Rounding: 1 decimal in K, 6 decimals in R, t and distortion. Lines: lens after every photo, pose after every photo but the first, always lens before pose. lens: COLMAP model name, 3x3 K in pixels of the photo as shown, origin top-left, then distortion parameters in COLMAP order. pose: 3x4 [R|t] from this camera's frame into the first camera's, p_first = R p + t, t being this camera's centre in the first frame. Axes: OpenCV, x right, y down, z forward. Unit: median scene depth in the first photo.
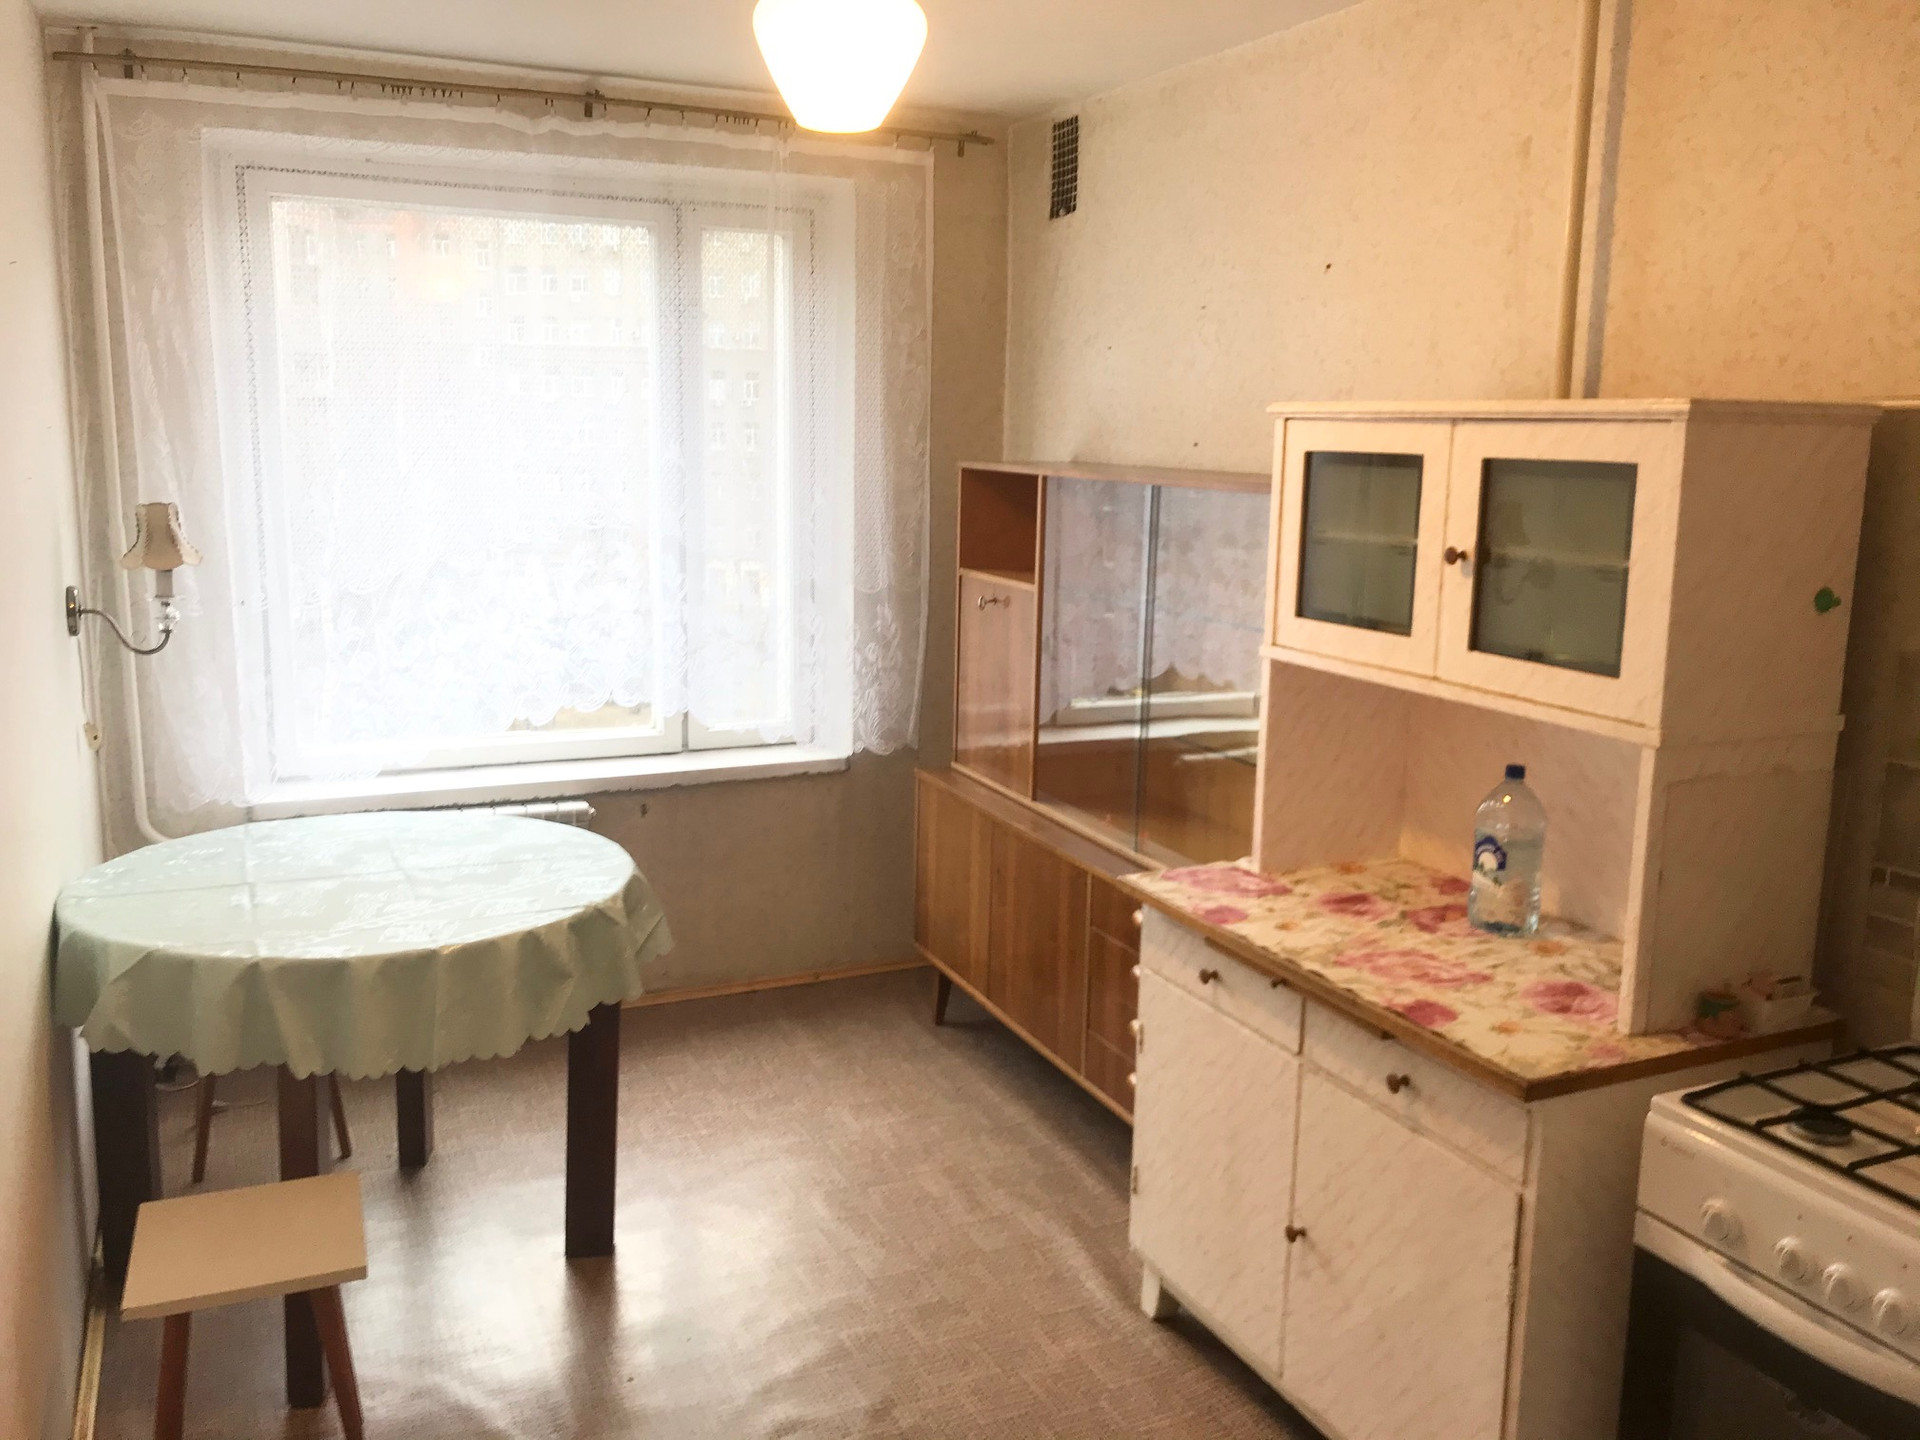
lens RADIAL K [[1623.4, 0, 960.0], [0, 1623.4, 720.0], [0, 0, 1]] dist [0.015263, 0.004515]
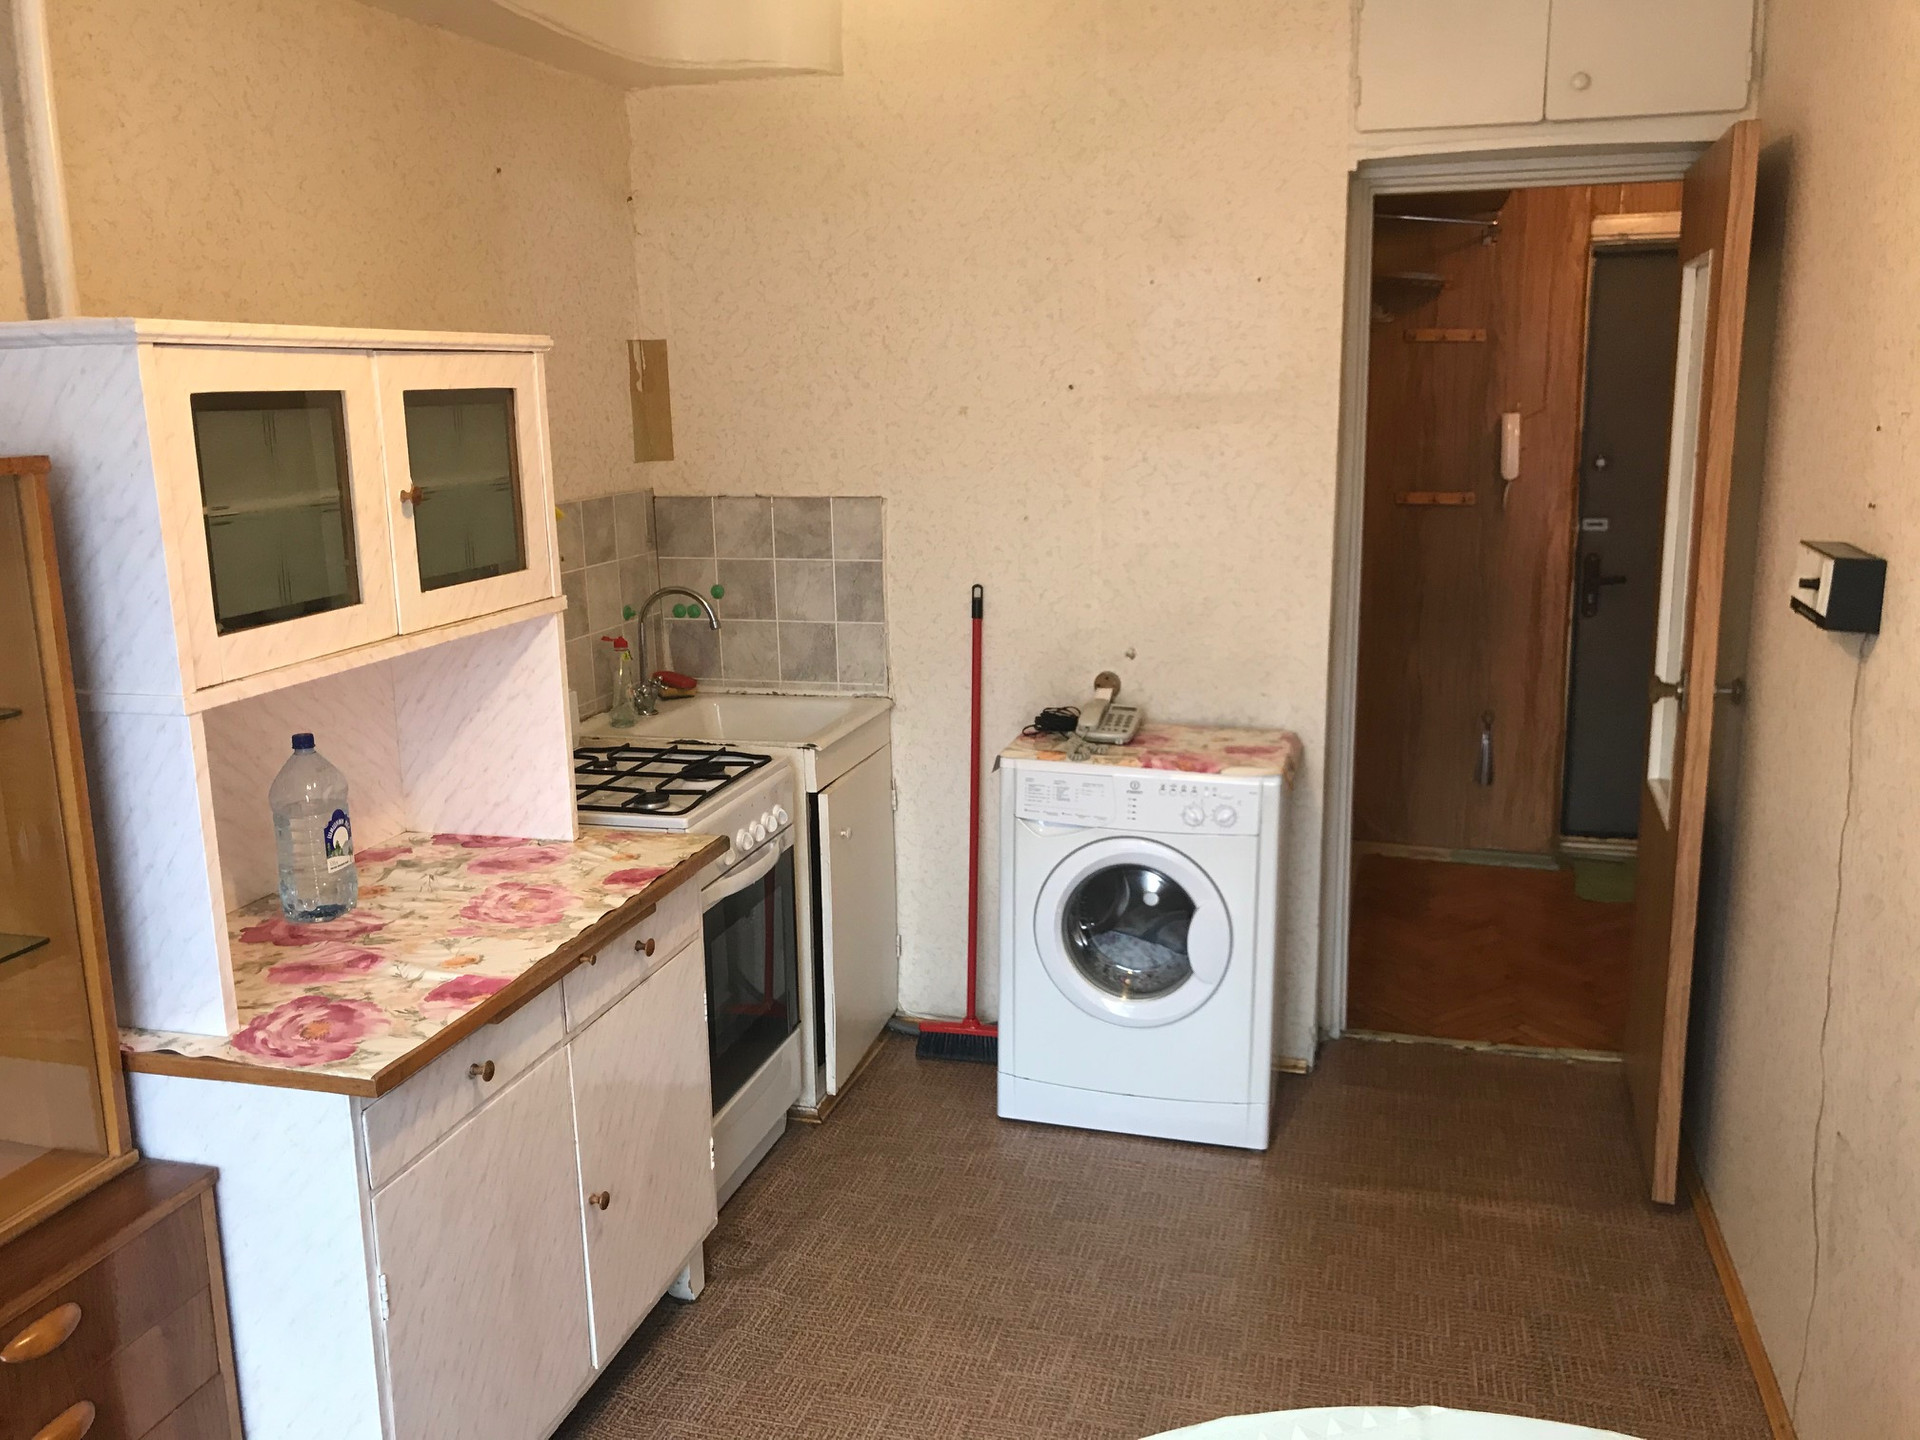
lens RADIAL K [[1623.4, 0, 960.0], [0, 1623.4, 720.0], [0, 0, 1]] dist [0.015263, 0.004515]
pose [[-0.773692, -0.132928, 0.619460, -0.523055], [0.117418, 0.930720, 0.346372, -0.260902], [-0.622586, 0.340721, -0.704483, 1.463710]]
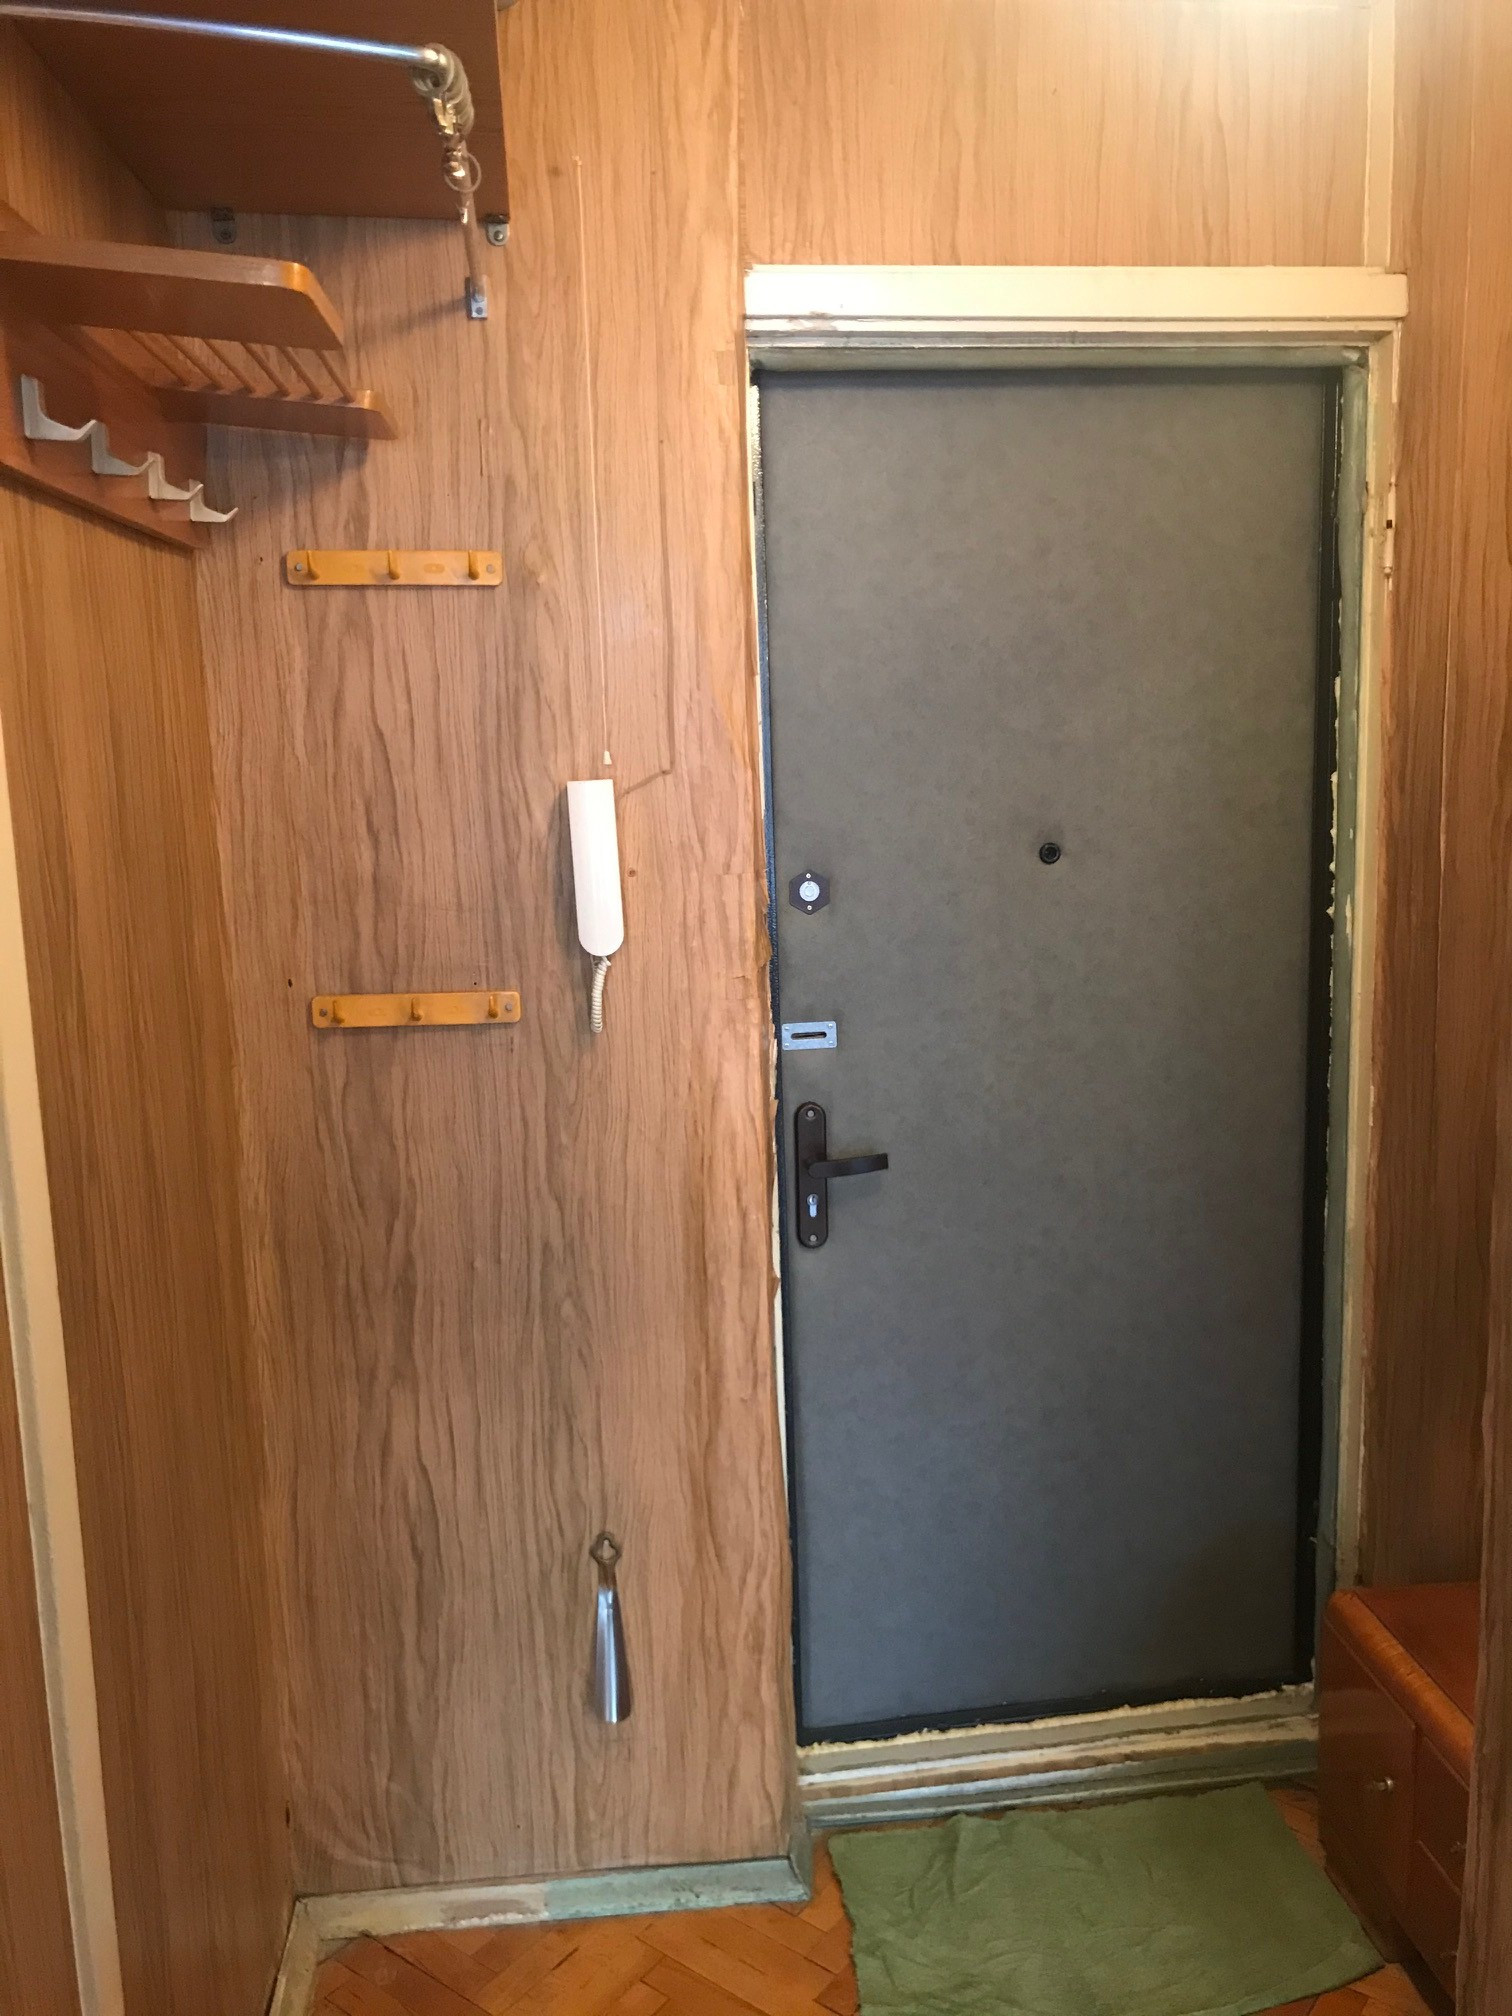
lens RADIAL K [[1704.6, 0, 756.0], [0, 1704.6, 1008.0], [0, 0, 1]] dist [0.015263, 0.004515]
pose [[-0.957642, -0.041144, 0.285006, -0.328330], [0.062900, 0.935952, 0.346464, -0.154519], [-0.281007, 0.349716, -0.893719, 0.941752]]
